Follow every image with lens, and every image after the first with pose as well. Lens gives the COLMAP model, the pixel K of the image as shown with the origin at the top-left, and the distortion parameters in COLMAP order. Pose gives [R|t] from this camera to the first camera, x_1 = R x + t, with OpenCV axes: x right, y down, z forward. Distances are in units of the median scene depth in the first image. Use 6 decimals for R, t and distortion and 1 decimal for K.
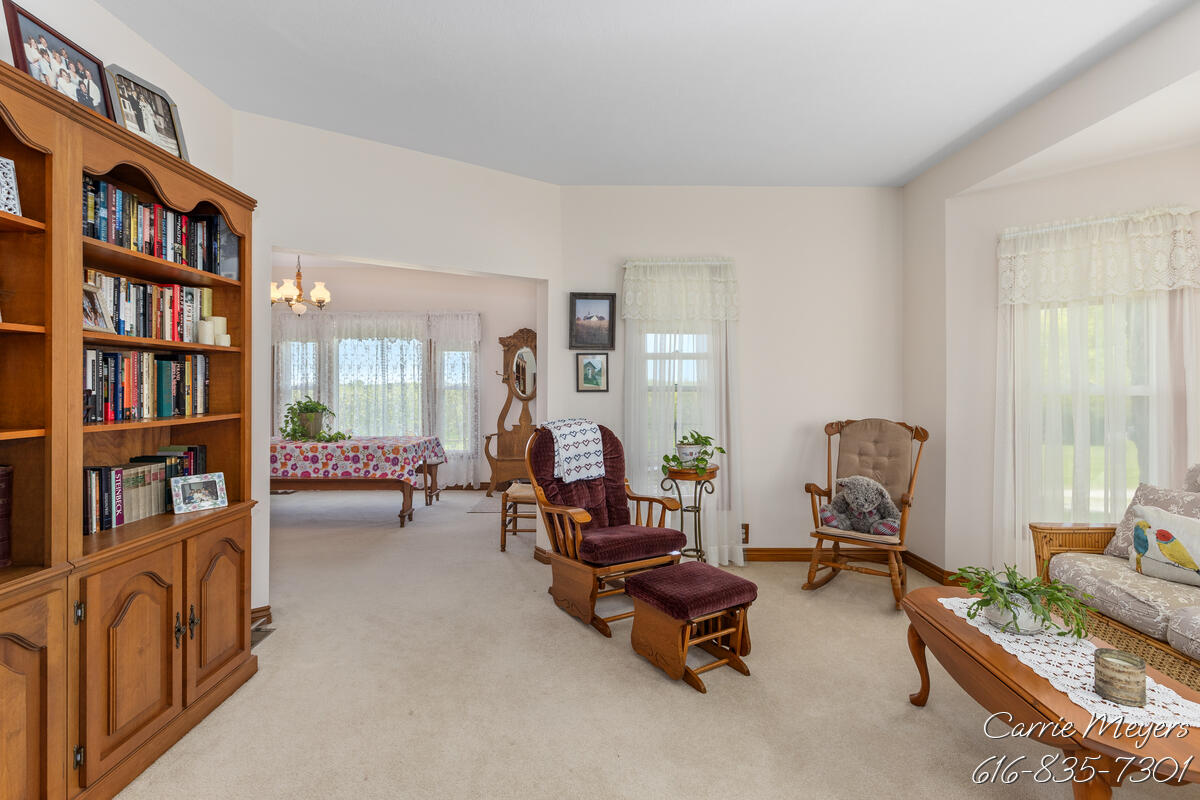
lens RADIAL K [[549.5, 0, 608.2], [0, 549.5, 384.1], [0, 0, 1]] dist [-0.000550, -0.000262]
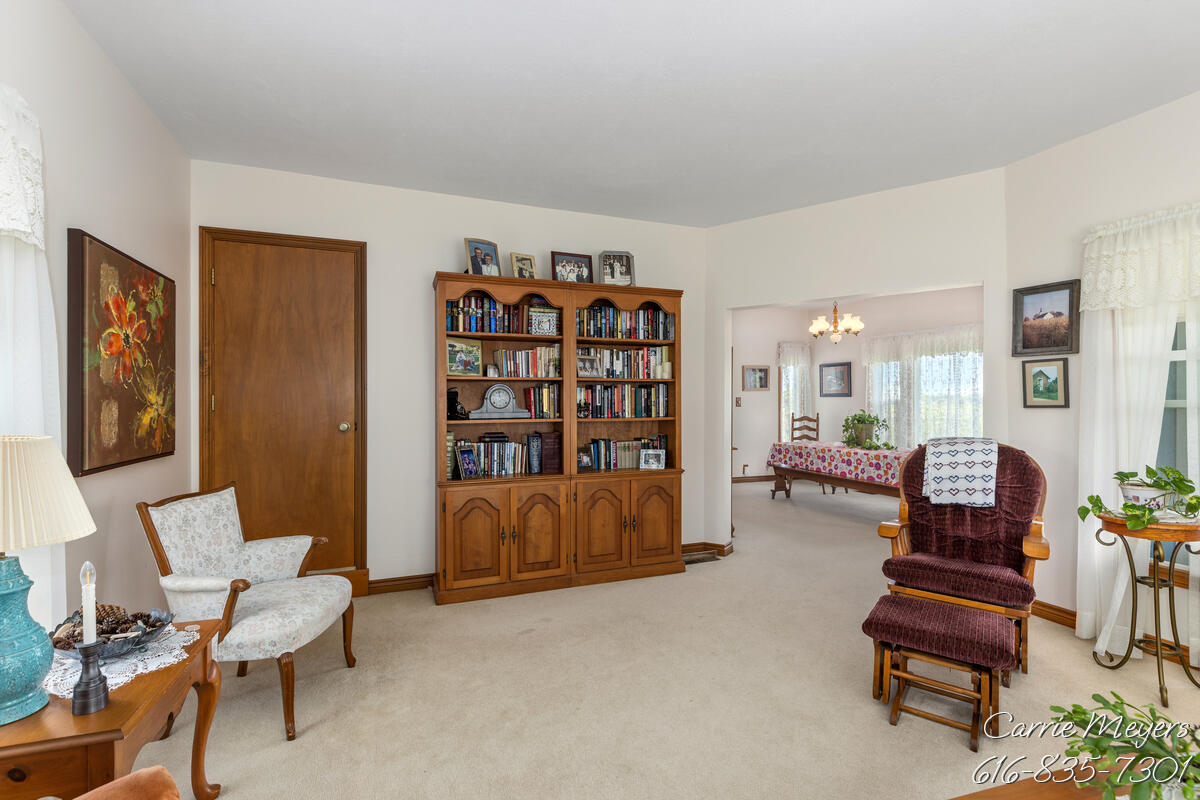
lens RADIAL K [[549.5, 0, 603.3], [0, 549.5, 402.9], [0, 0, 1]] dist [-0.000550, -0.000262]
pose [[0.338275, 0.001570, -0.941046, 0.895236], [0.004817, 0.999983, 0.003400, 0.001825], [0.941035, -0.005683, 0.338262, 0.214480]]
